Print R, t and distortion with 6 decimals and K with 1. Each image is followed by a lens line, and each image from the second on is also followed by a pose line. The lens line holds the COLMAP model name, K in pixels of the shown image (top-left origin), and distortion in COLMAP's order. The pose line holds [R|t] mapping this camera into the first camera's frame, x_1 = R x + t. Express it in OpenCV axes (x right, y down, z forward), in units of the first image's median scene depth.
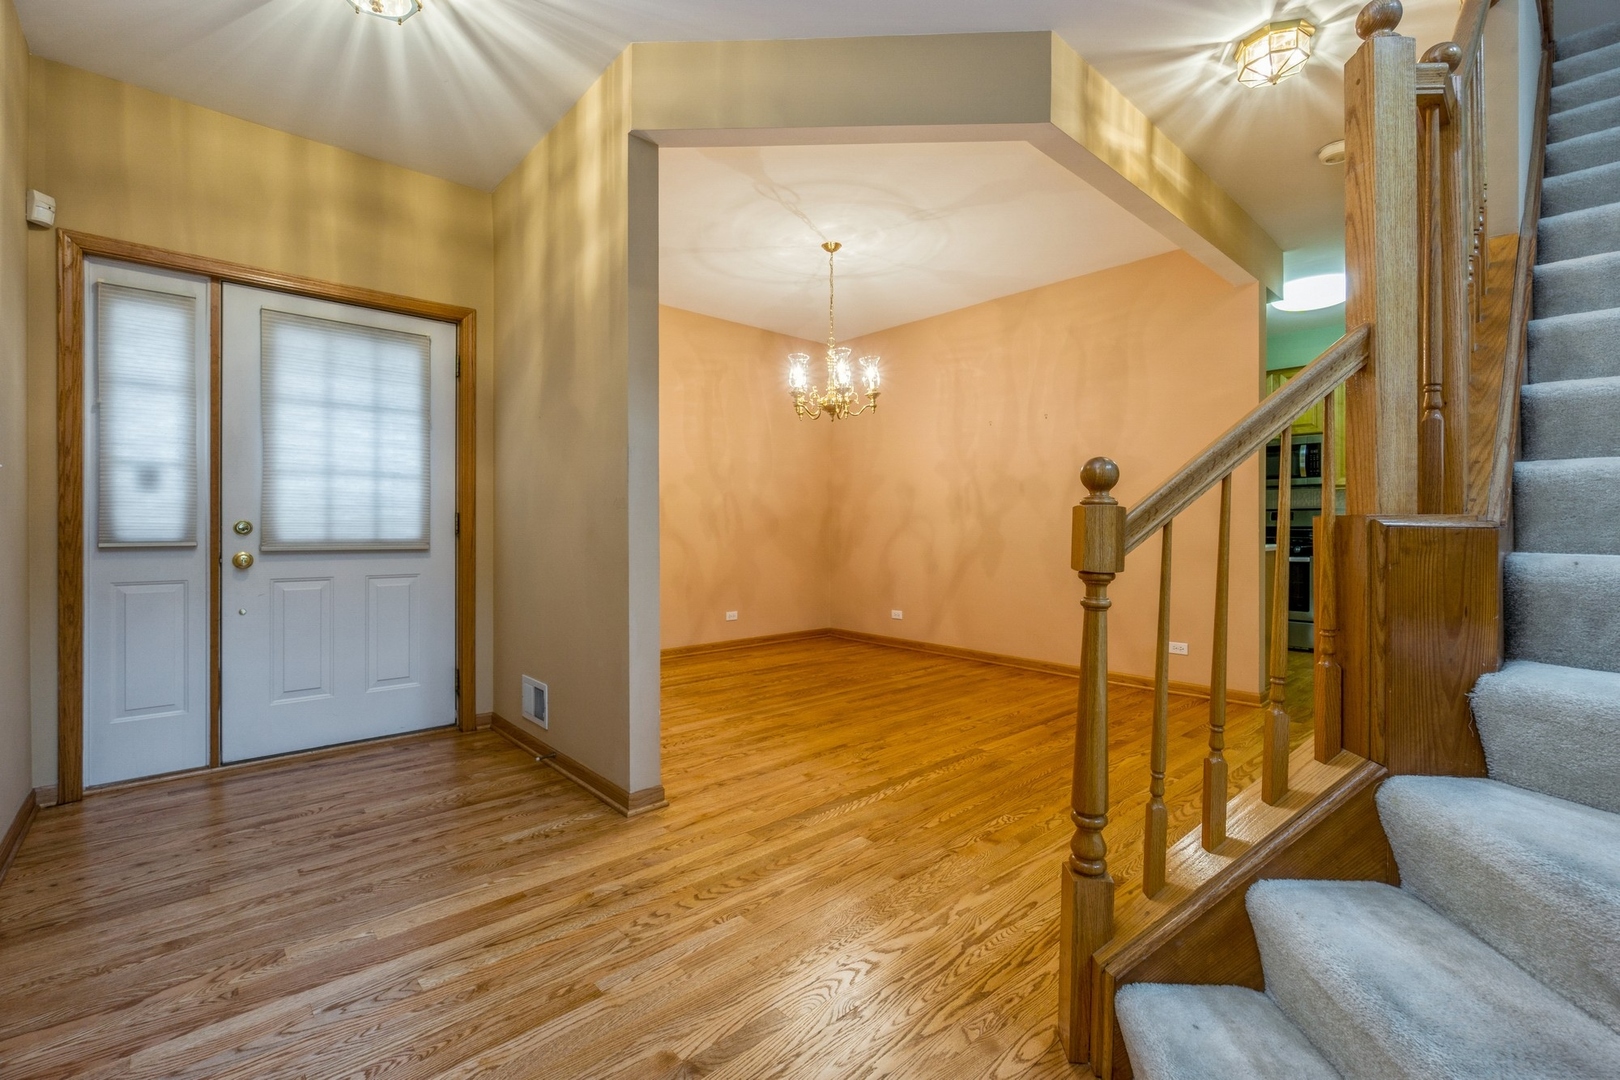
lens RADIAL K [[702.4, 0, 814.1], [0, 702.4, 535.1], [0, 0, 1]] dist [-0.000421, -0.000513]
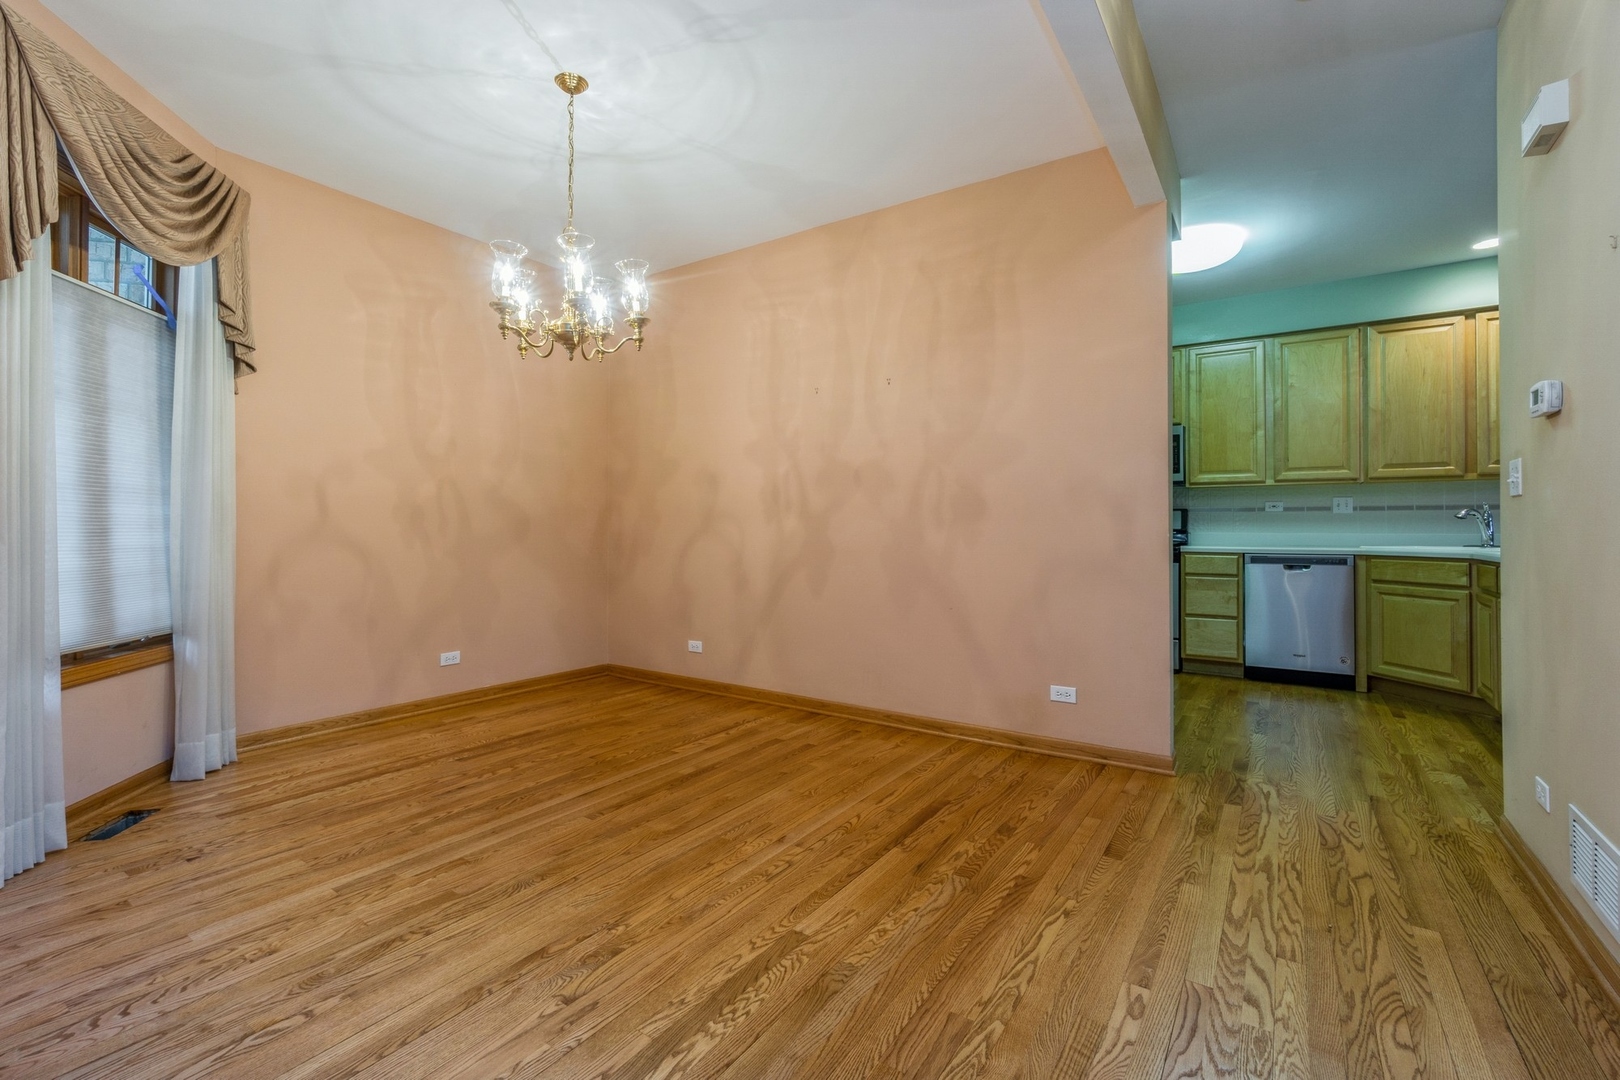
lens RADIAL K [[702.4, 0, 813.0], [0, 702.4, 531.3], [0, 0, 1]] dist [-0.000421, -0.000513]
pose [[0.971199, 0.001676, 0.238262, 0.083959], [-0.000060, 0.999977, -0.006789, -0.005485], [-0.238268, 0.006579, 0.971177, 0.333750]]
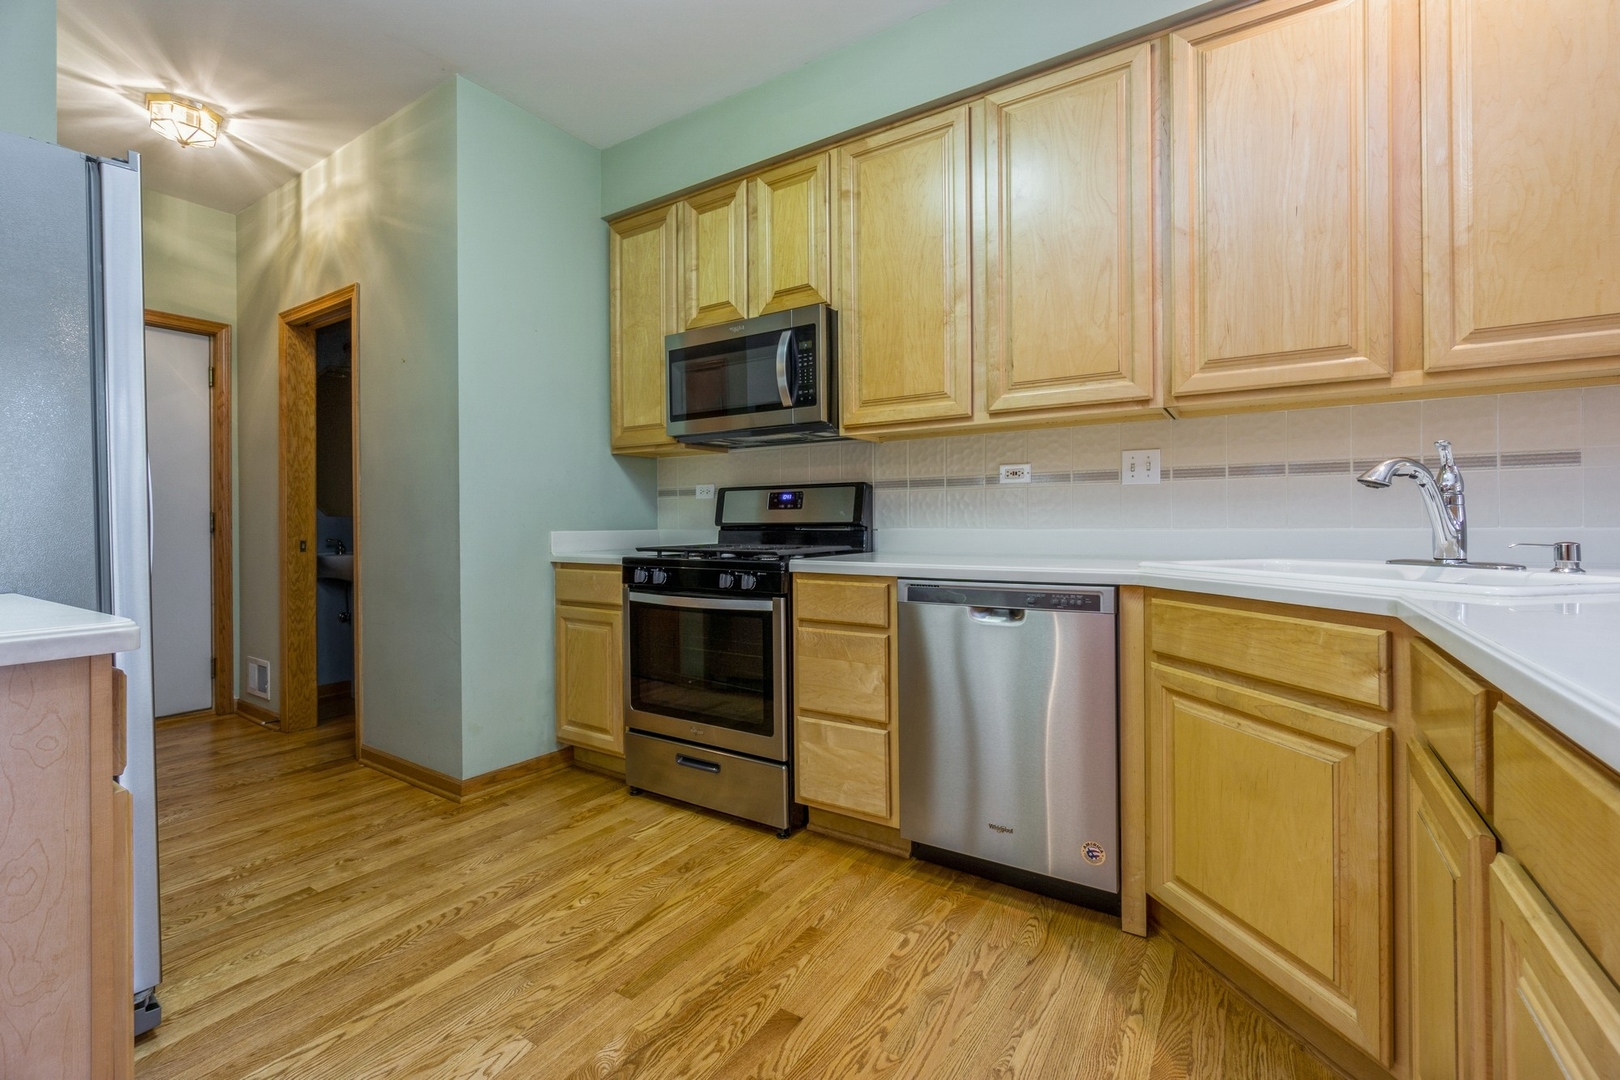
lens RADIAL K [[702.4, 0, 807.9], [0, 702.4, 534.4], [0, 0, 1]] dist [-0.000421, -0.000513]
pose [[0.966067, -0.010596, 0.258074, 0.496231], [0.009712, 0.999942, 0.004703, -0.008404], [-0.258109, -0.002037, 0.966114, 0.593517]]
